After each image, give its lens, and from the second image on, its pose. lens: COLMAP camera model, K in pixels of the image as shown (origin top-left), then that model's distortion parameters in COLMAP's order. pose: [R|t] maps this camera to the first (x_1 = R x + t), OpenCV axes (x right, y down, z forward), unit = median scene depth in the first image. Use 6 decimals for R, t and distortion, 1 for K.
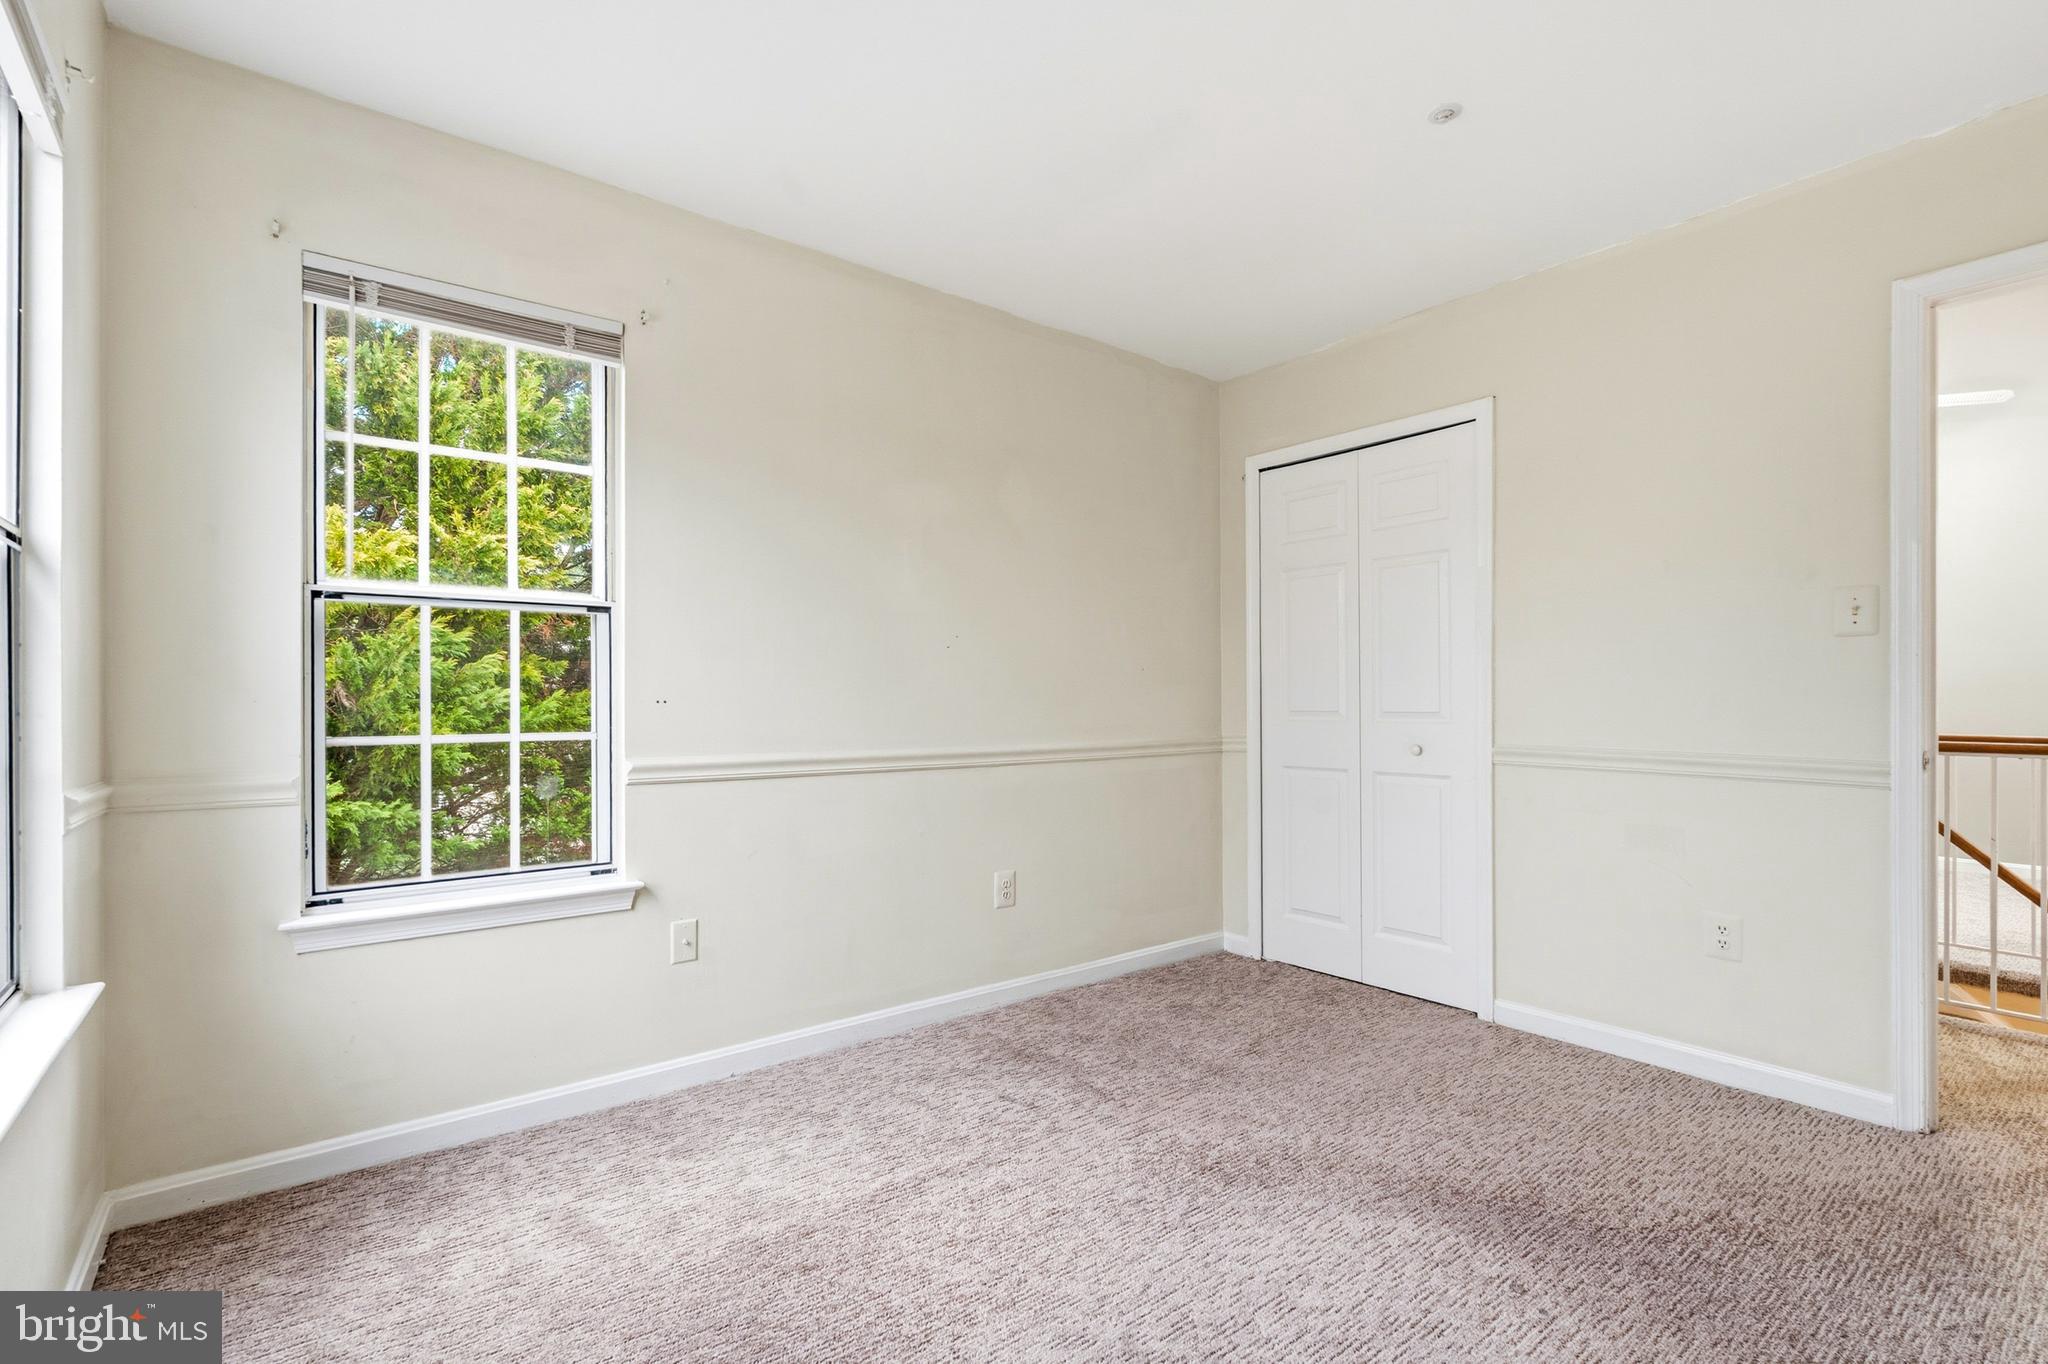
lens RADIAL K [[915.0, 0, 1025.1], [0, 915.0, 698.1], [0, 0, 1]] dist [-0.010384, 0.000617]
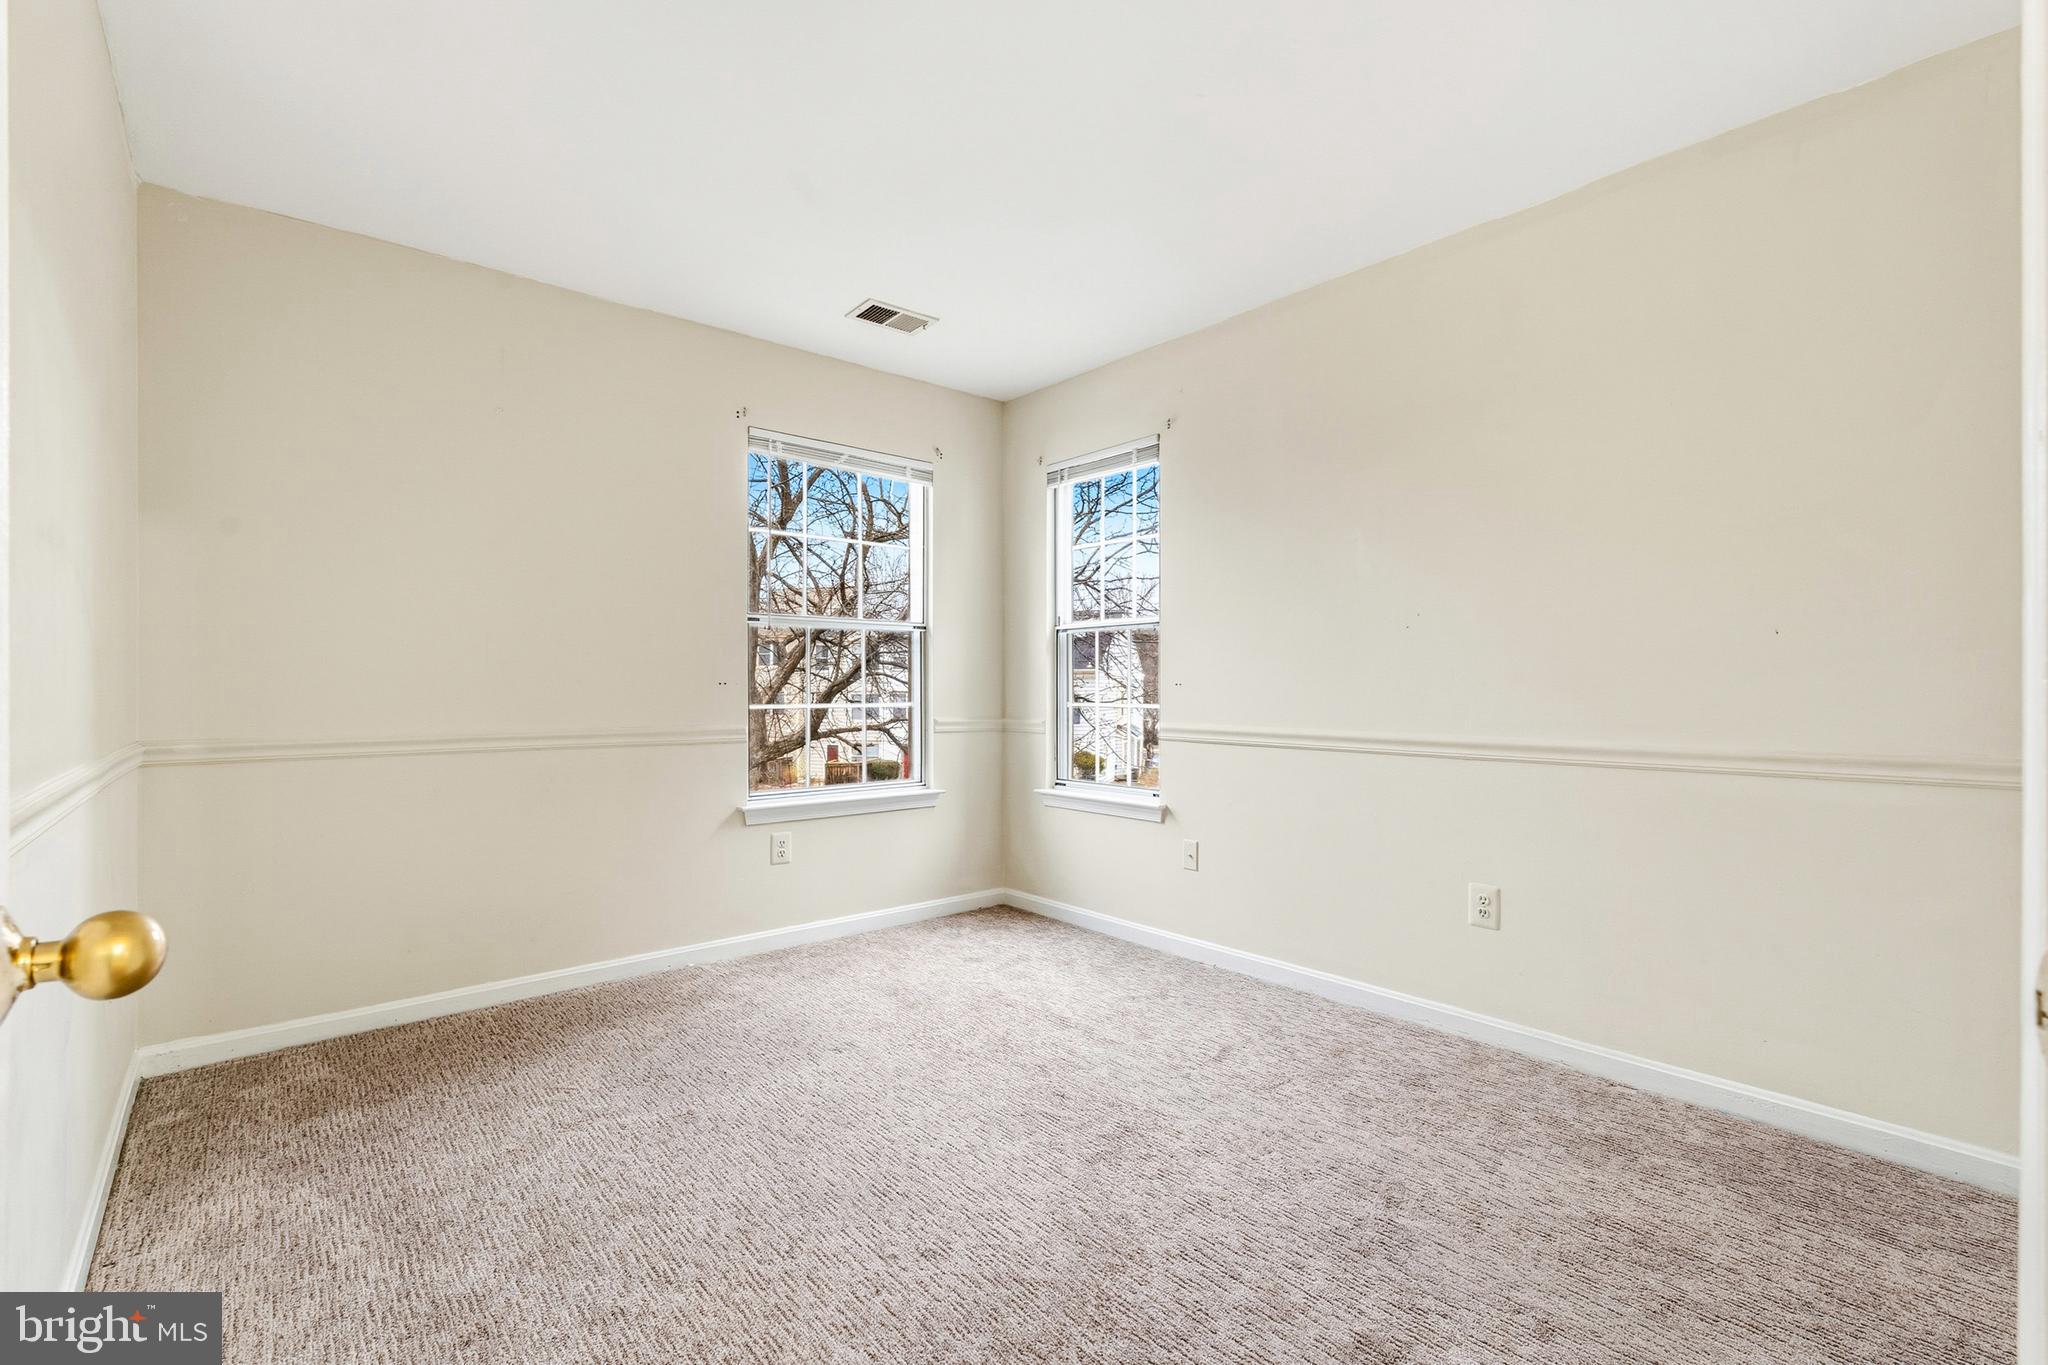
lens RADIAL K [[915.0, 0, 1026.2], [0, 915.0, 680.3], [0, 0, 1]] dist [-0.010384, 0.000617]
pose [[0.040139, -0.002620, -0.999191, 1.040291], [0.005354, 0.999983, -0.002407, 0.000338], [0.999180, -0.005253, 0.040153, 0.703534]]
